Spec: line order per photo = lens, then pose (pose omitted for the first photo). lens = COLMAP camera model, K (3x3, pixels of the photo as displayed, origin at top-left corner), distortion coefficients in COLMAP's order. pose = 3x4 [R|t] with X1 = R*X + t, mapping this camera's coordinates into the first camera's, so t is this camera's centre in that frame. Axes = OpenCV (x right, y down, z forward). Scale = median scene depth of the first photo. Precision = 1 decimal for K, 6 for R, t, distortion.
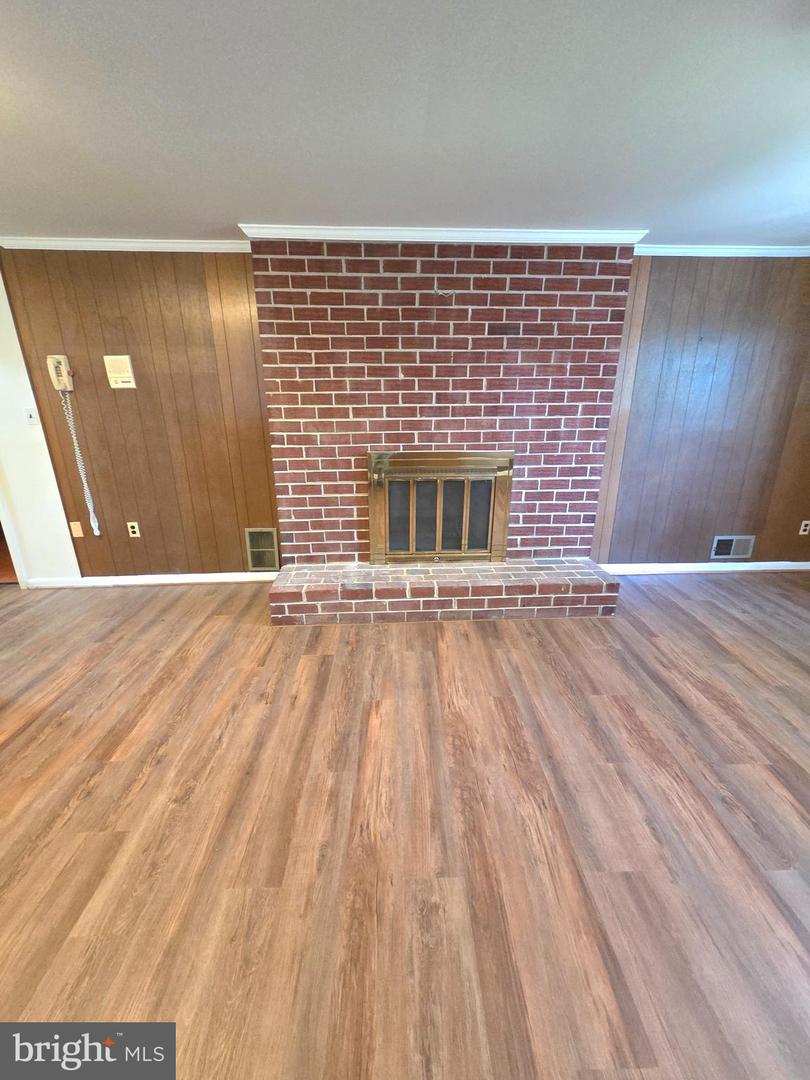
lens RADIAL K [[448.6, 0, 409.6], [0, 448.6, 535.7], [0, 0, 1]] dist [0.001210, -0.000130]
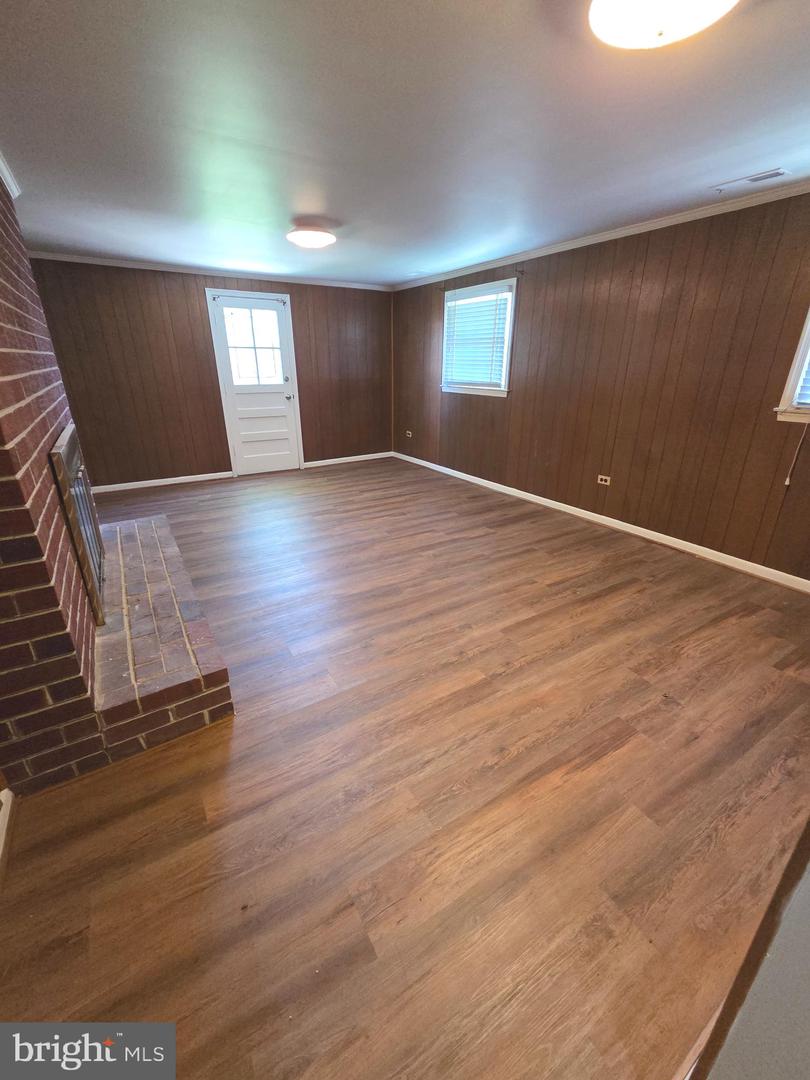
lens RADIAL K [[448.6, 0, 409.6], [0, 448.6, 535.7], [0, 0, 1]] dist [0.001210, -0.000130]
pose [[-0.505481, -0.315490, 0.803091, -1.546654], [0.265257, 0.828862, 0.492572, -0.483344], [-0.821053, 0.462011, -0.335288, 1.537681]]
